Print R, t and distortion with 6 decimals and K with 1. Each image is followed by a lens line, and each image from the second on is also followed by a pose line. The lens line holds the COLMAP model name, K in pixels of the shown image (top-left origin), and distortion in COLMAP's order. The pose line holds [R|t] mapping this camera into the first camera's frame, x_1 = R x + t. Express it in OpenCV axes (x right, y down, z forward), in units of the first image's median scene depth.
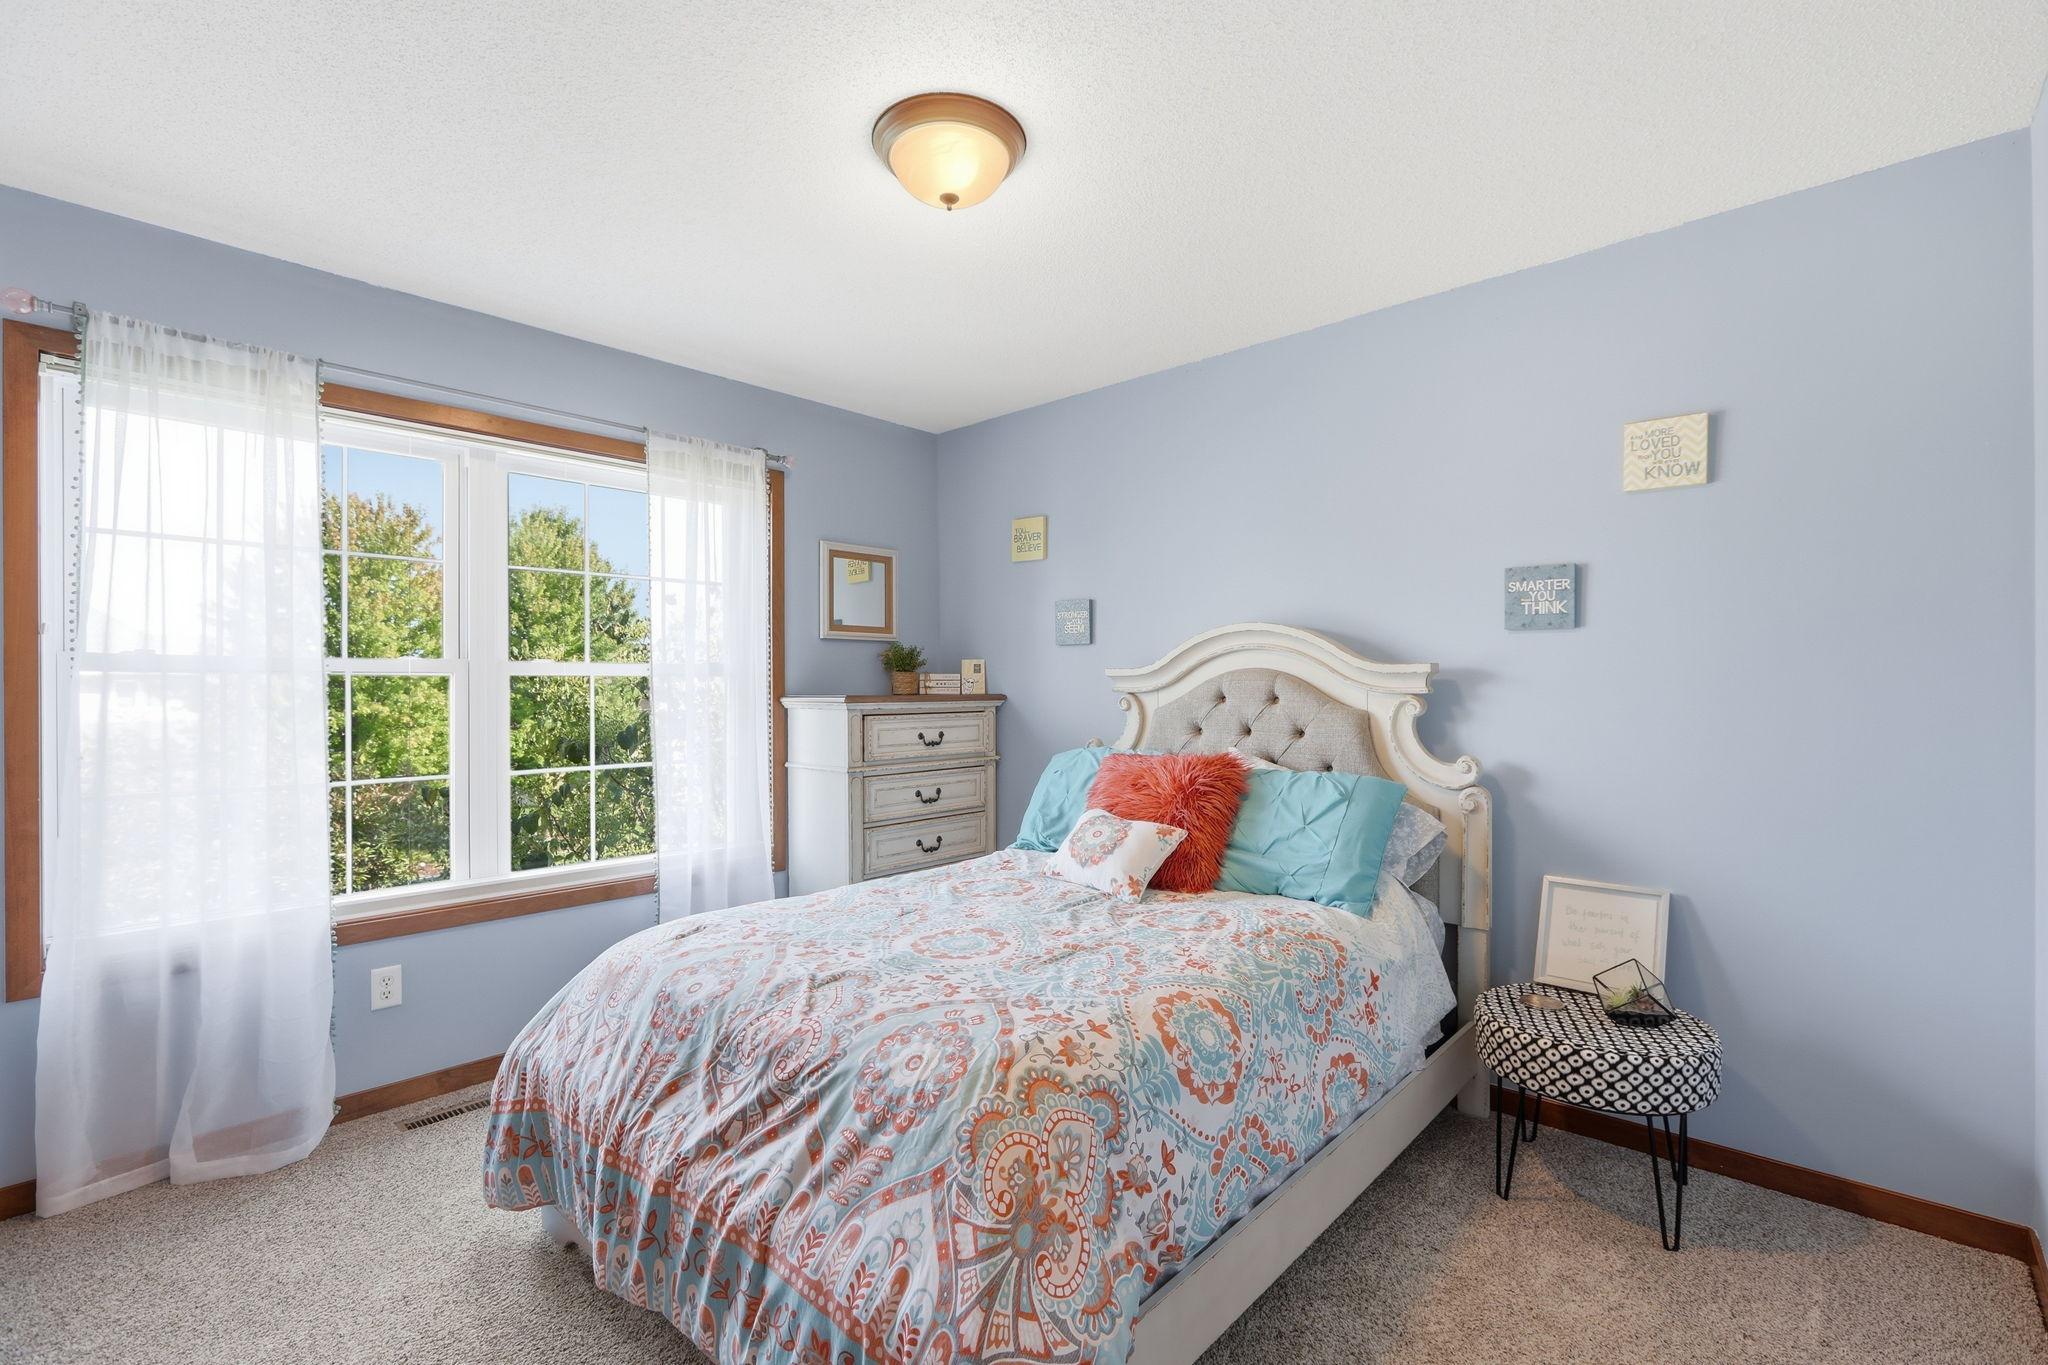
lens RADIAL K [[901.2, 0, 1024.0], [0, 901.2, 682.5], [0, 0, 1]] dist [-0.043383, -0.000141]
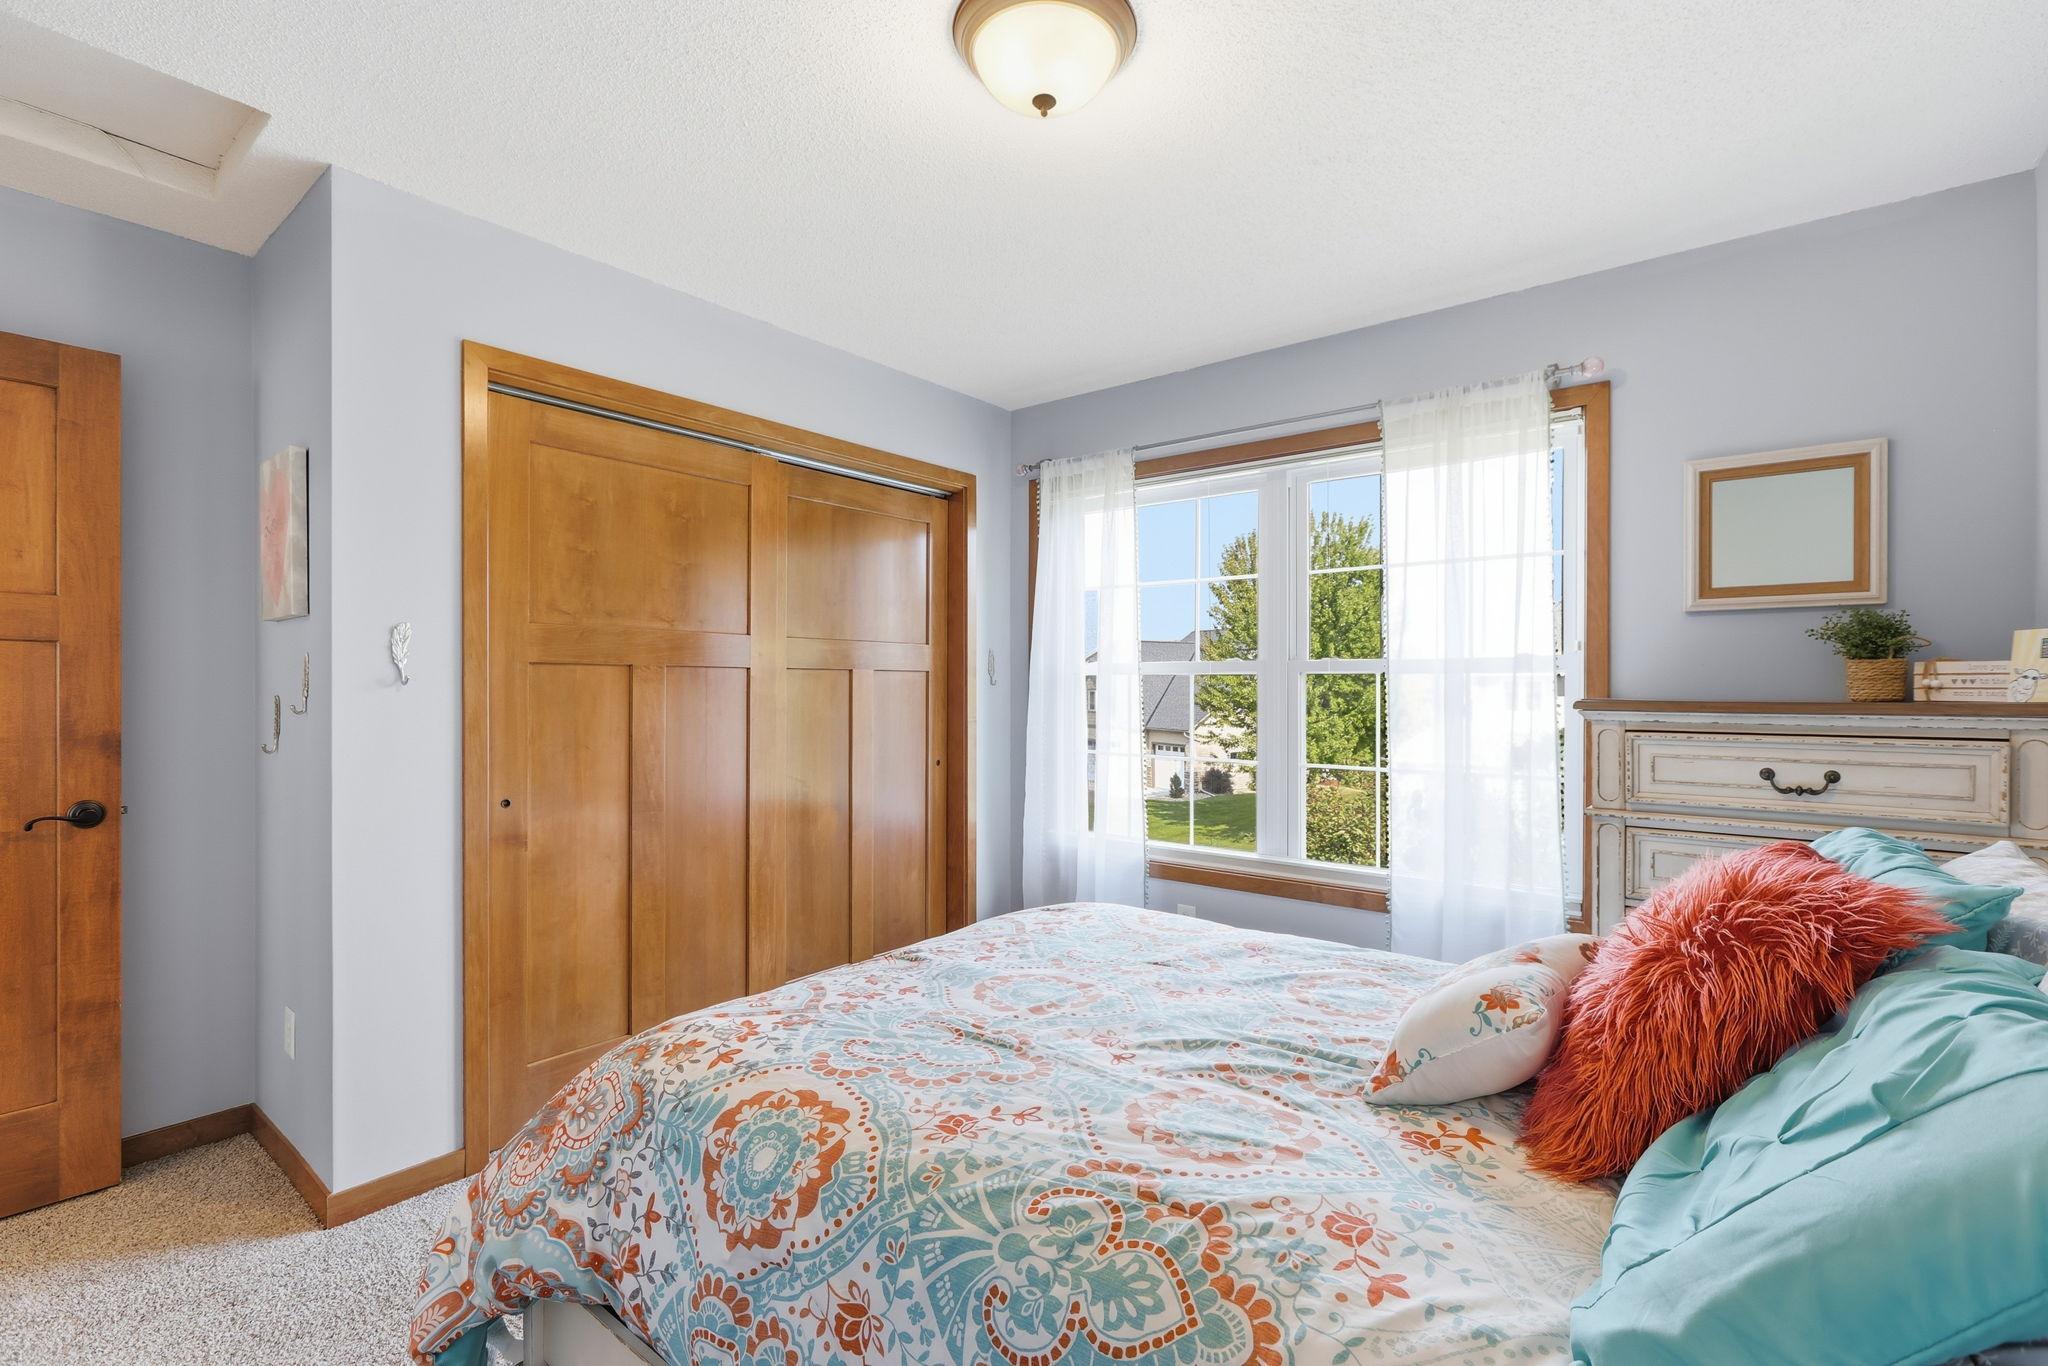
lens RADIAL K [[907.7, 0, 1024.0], [0, 907.7, 683.0], [0, 0, 1]] dist [-0.003613, -0.000146]
pose [[0.079079, 0.001031, -0.996868, 0.782821], [0.005019, 0.999986, 0.001432, -0.001646], [0.996856, -0.005117, 0.079073, 0.926849]]
